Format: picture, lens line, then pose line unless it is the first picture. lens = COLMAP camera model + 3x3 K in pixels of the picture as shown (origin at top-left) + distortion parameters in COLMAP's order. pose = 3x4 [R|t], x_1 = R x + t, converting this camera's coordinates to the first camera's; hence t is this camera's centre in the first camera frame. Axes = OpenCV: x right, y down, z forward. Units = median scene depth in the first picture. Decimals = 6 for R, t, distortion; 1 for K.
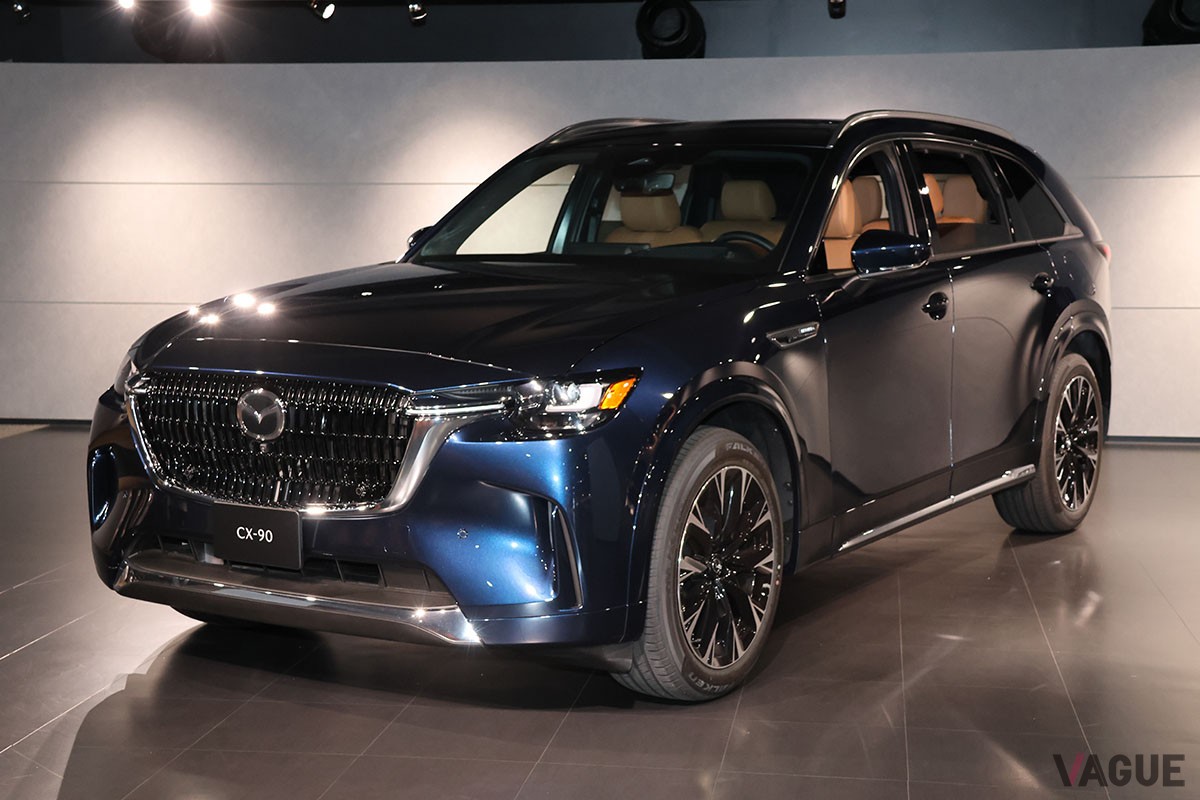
lens RADIAL K [[1919.8, 0, 596.7], [0, 1919.8, 399.6], [0, 0, 1]] dist [0.290269, 0.000000]
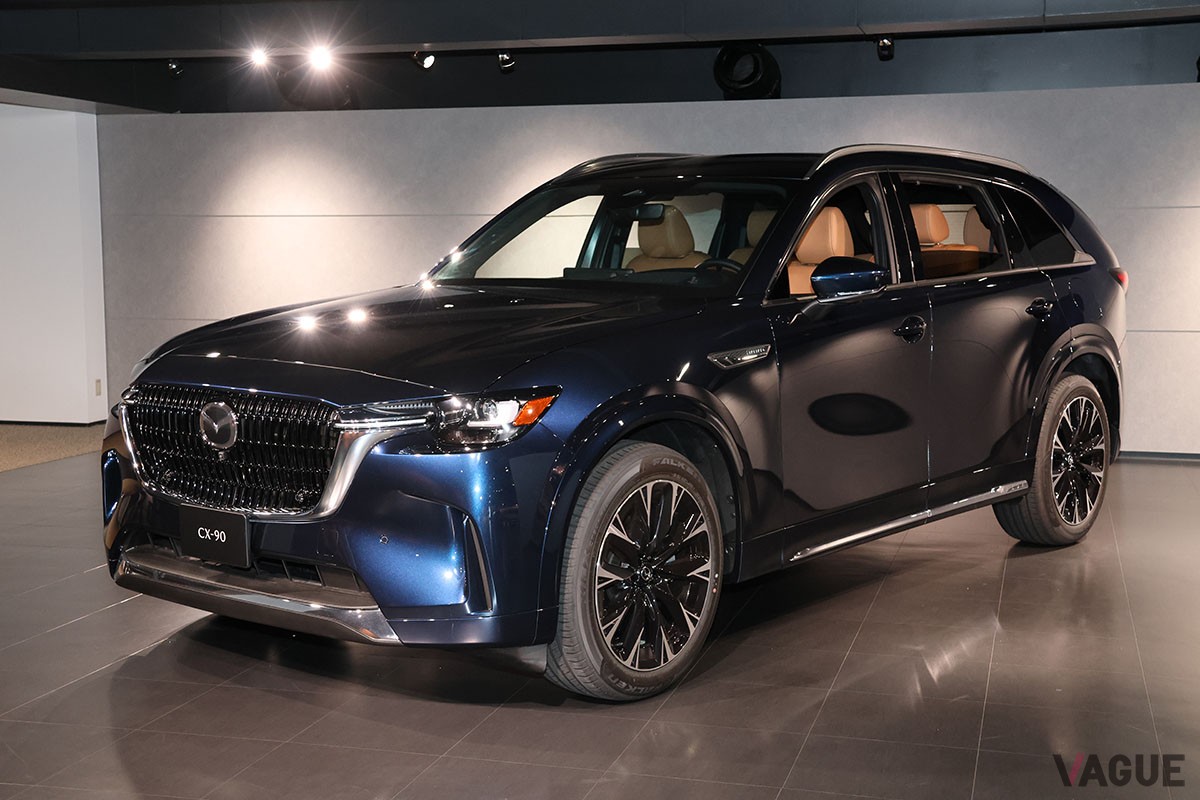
lens RADIAL K [[1687.5, 0, 604.2], [0, 1687.5, 402.0], [0, 0, 1]] dist [0.178294, 0.000000]
pose [[0.990214, 0.013204, -0.138930, 0.156122], [-0.013392, 0.999910, -0.000414, -0.006964], [0.138912, 0.002270, 0.990302, 0.071063]]
